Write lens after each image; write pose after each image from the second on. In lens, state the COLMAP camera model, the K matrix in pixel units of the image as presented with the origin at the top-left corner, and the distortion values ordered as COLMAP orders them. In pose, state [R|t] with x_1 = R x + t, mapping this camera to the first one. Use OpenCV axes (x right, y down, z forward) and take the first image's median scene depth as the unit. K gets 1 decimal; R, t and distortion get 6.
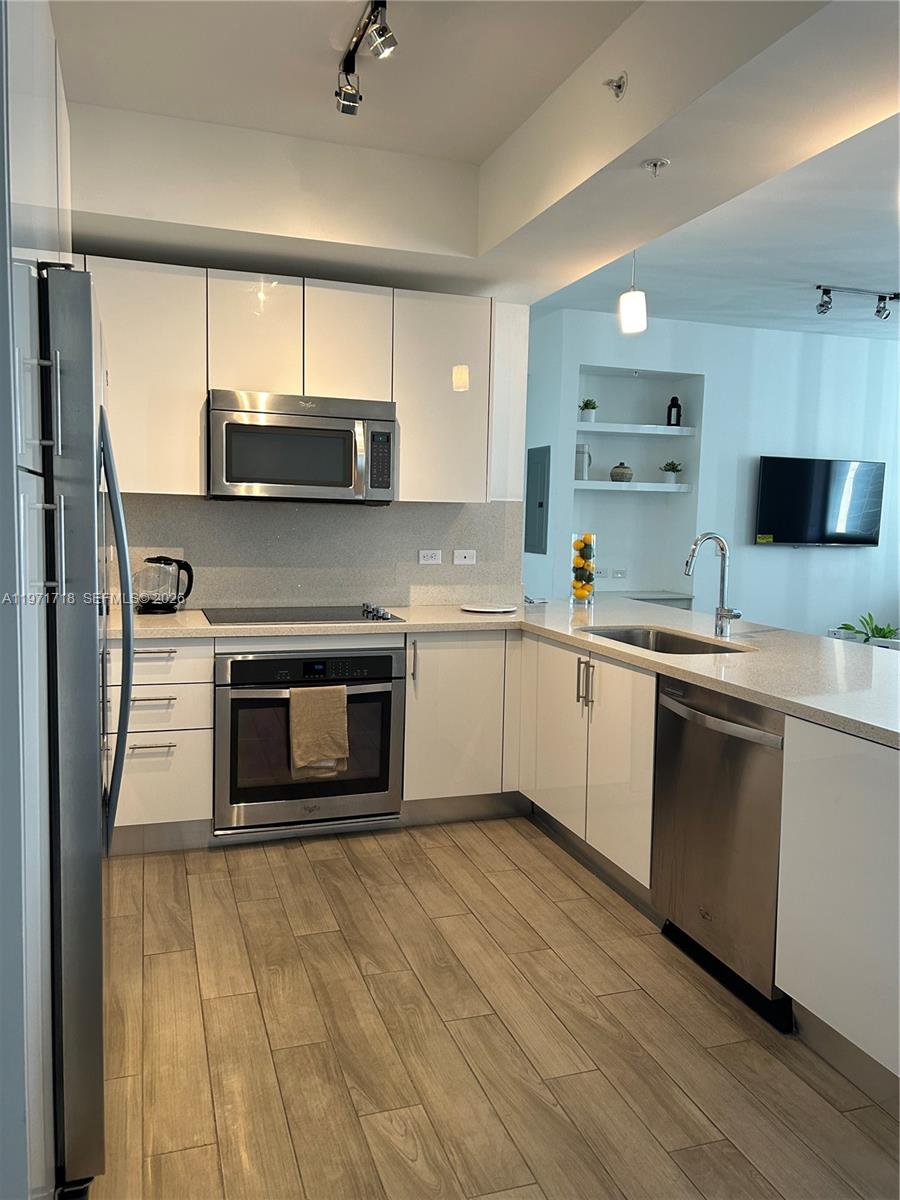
lens RADIAL K [[912.8, 0, 443.0], [0, 912.8, 593.1], [0, 0, 1]] dist [0.050564, -0.048942]
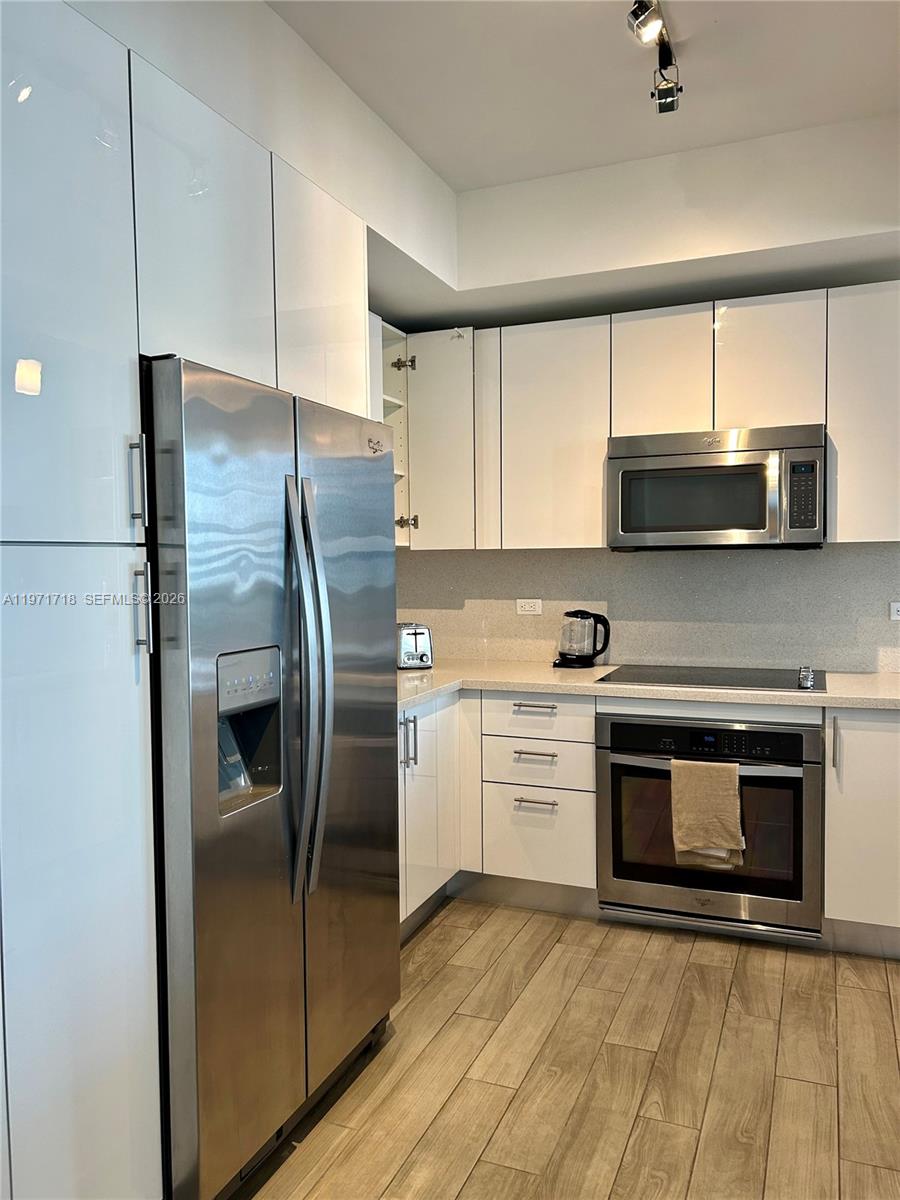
lens RADIAL K [[912.8, 0, 440.6], [0, 912.8, 598.0], [0, 0, 1]] dist [0.050564, -0.048942]
pose [[0.757083, -0.002595, -0.653313, 0.248867], [-0.027795, 0.998959, -0.036177, -0.014352], [0.652727, 0.045548, 0.756223, 0.171729]]
